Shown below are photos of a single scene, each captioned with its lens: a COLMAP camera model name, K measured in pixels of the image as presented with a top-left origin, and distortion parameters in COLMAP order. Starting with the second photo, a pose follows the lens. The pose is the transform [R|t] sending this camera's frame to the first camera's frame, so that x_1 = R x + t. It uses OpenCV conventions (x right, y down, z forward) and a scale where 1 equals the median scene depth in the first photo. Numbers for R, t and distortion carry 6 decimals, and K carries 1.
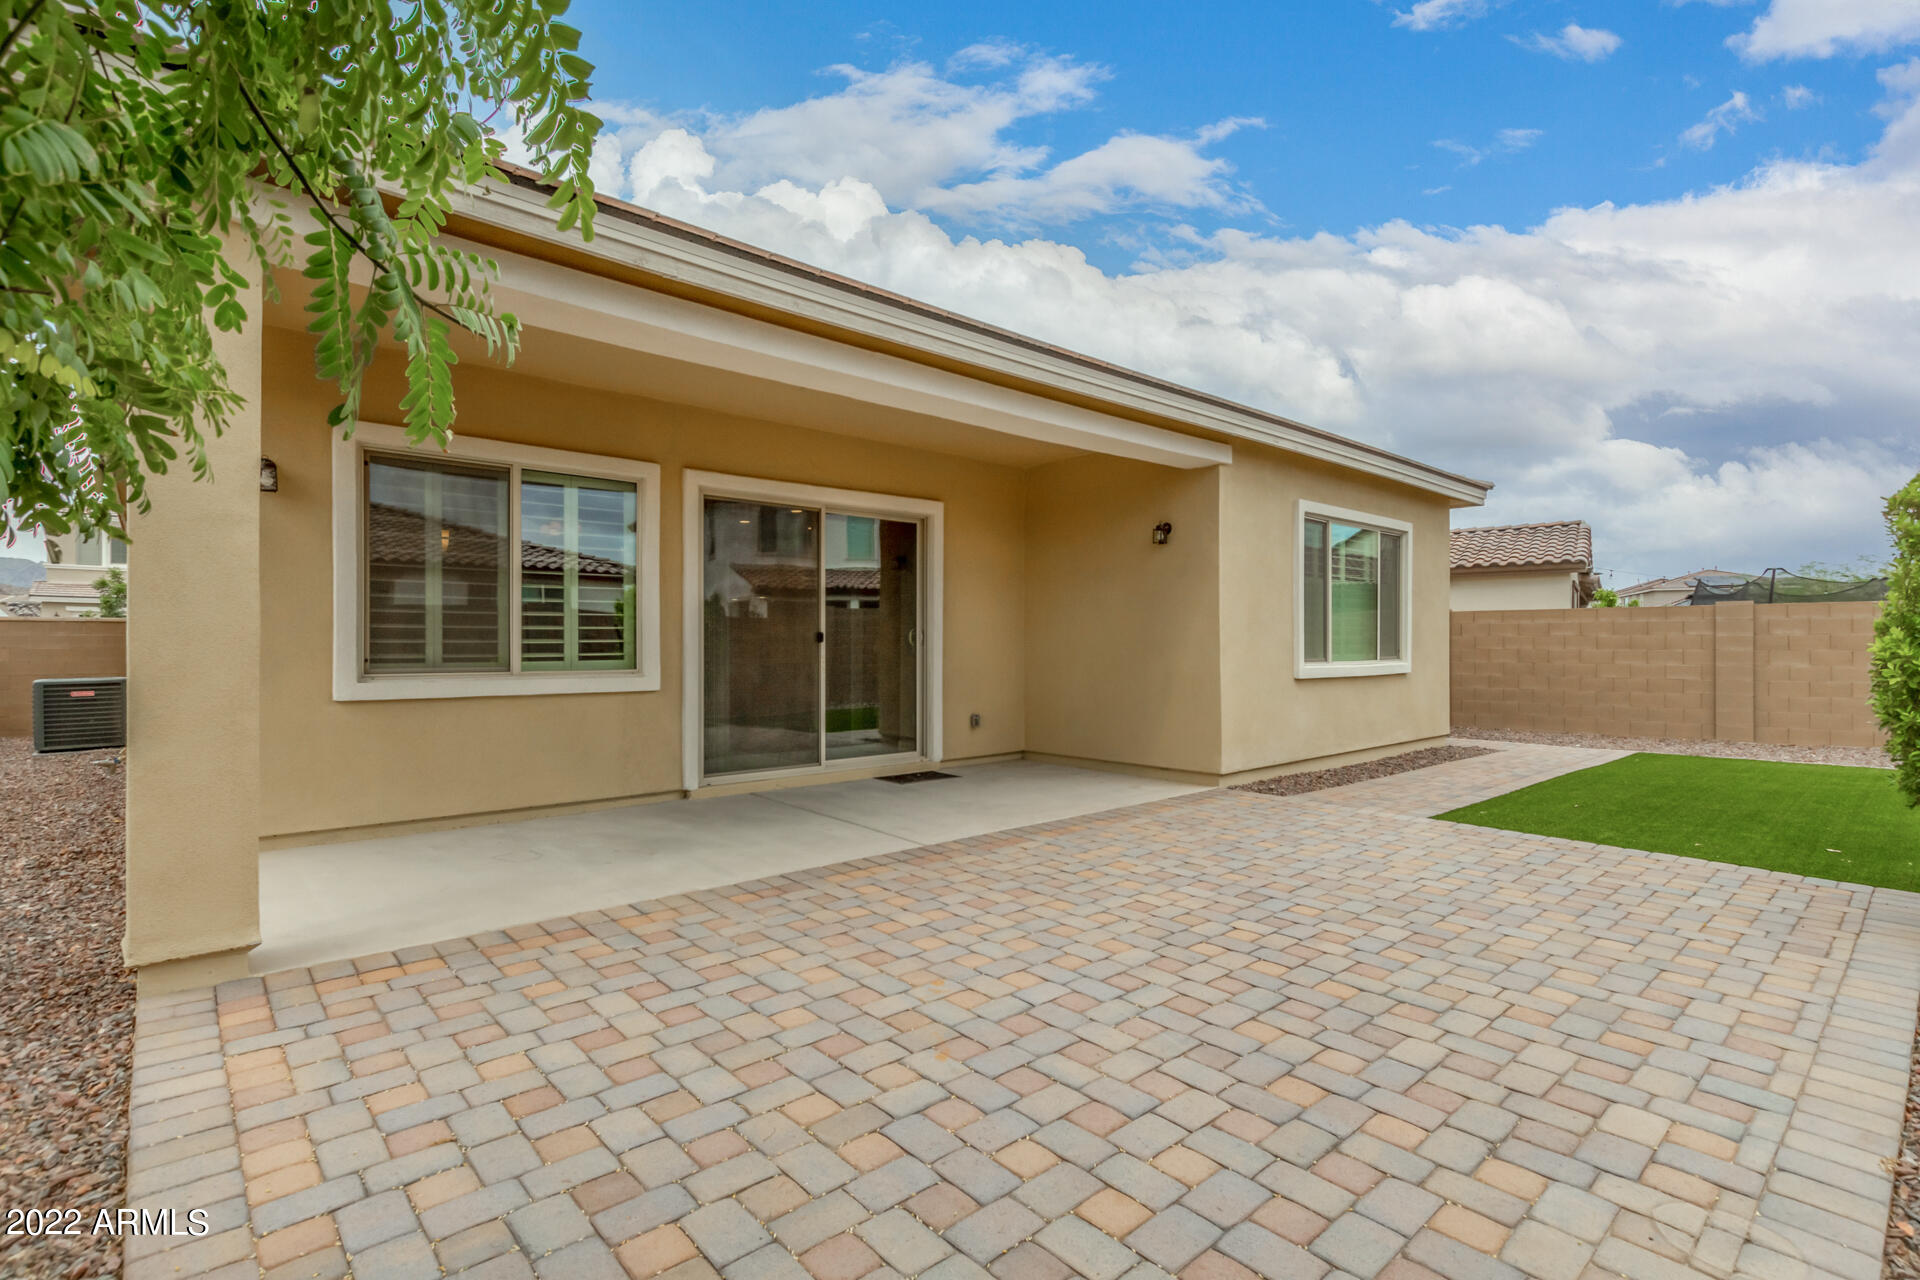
lens RADIAL K [[895.0, 0, 960.6], [0, 895.0, 644.3], [0, 0, 1]] dist [0.005677, 0.003112]
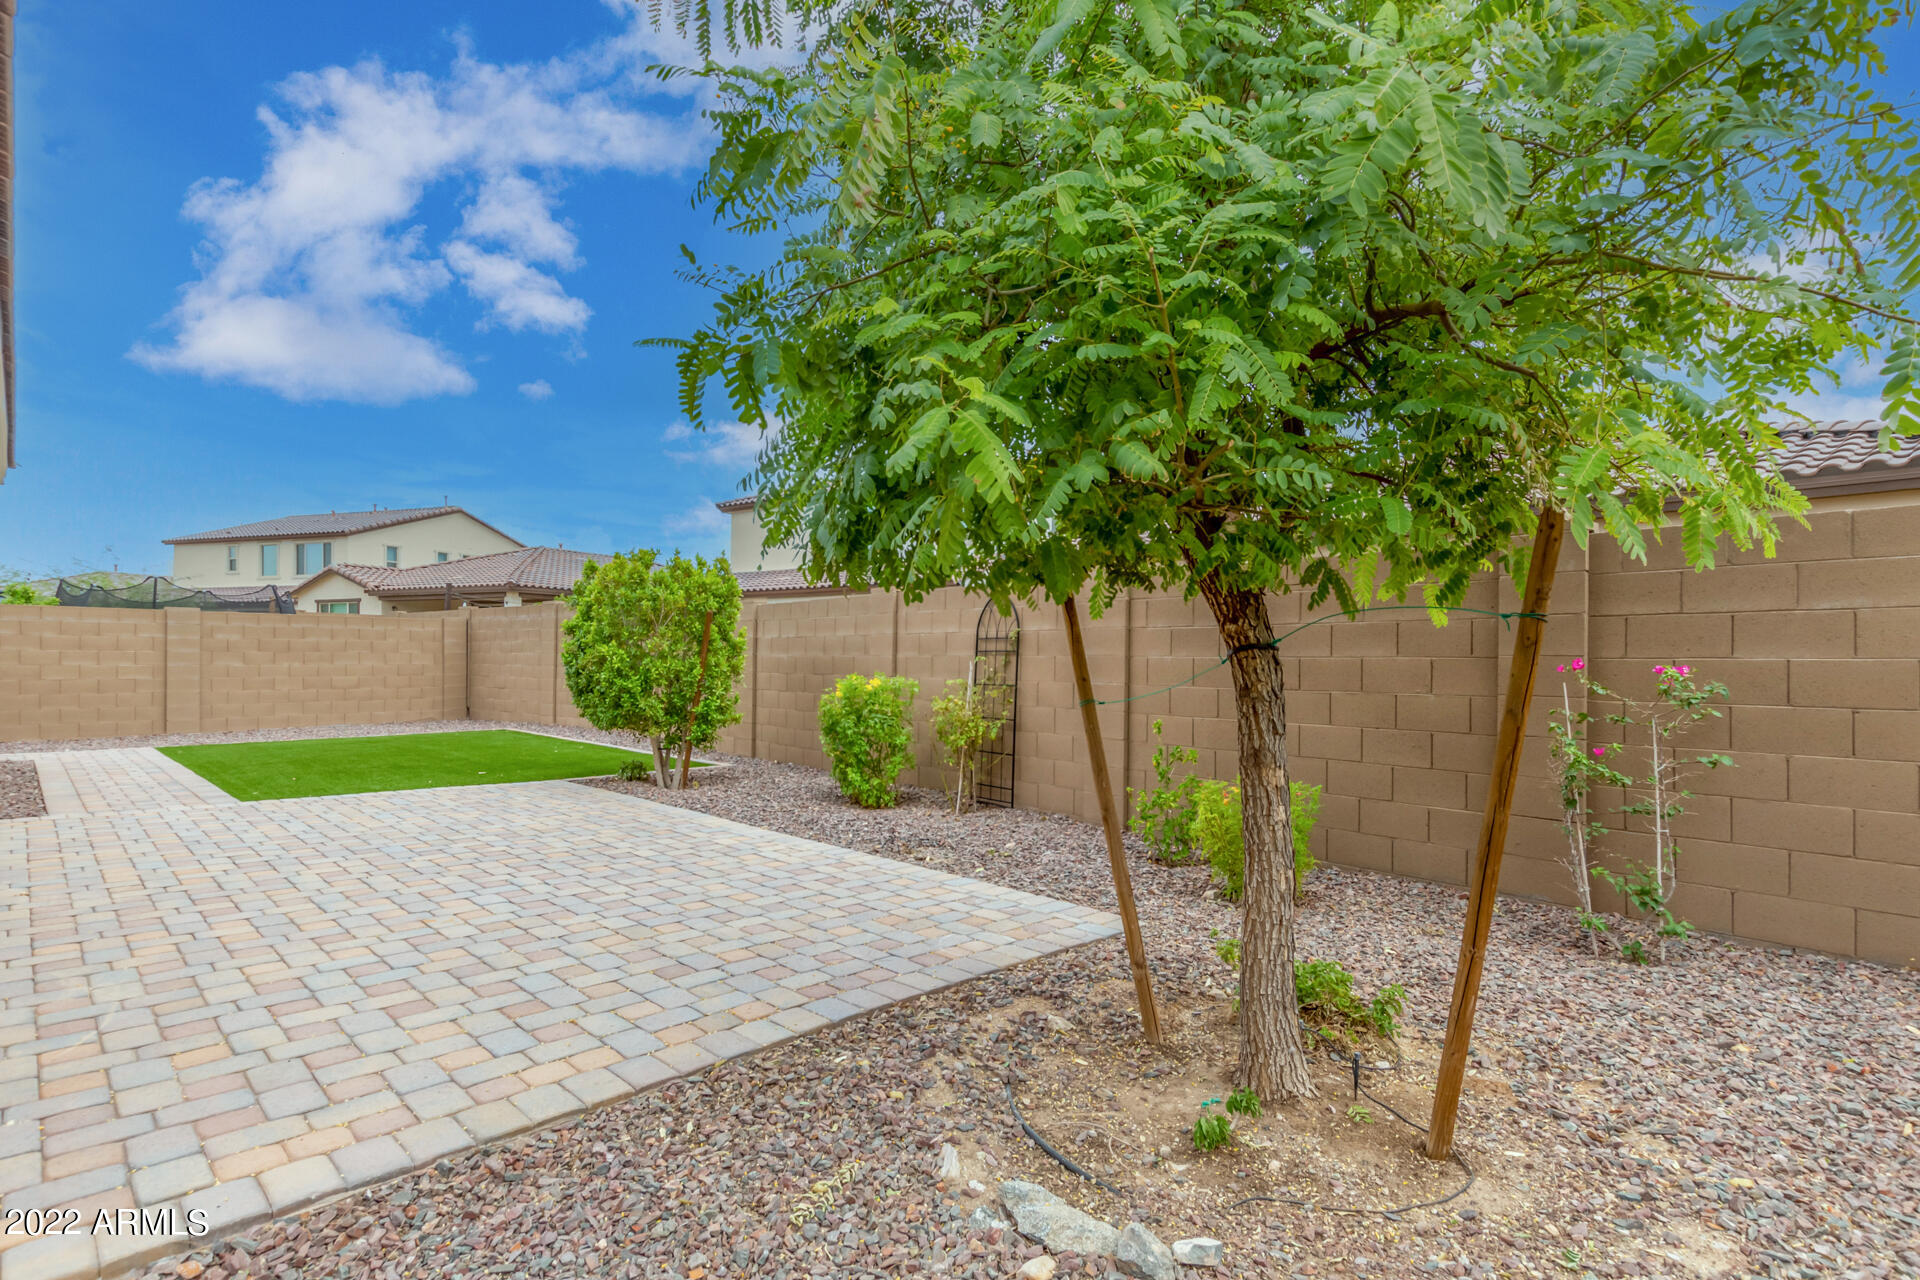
lens RADIAL K [[895.0, 0, 960.0], [0, 895.0, 648.2], [0, 0, 1]] dist [0.005677, 0.003112]
pose [[-0.033863, 0.008387, 0.999391, -1.362693], [-0.010385, 0.999908, -0.008744, 0.010668], [-0.999373, -0.010675, -0.033773, 0.346339]]
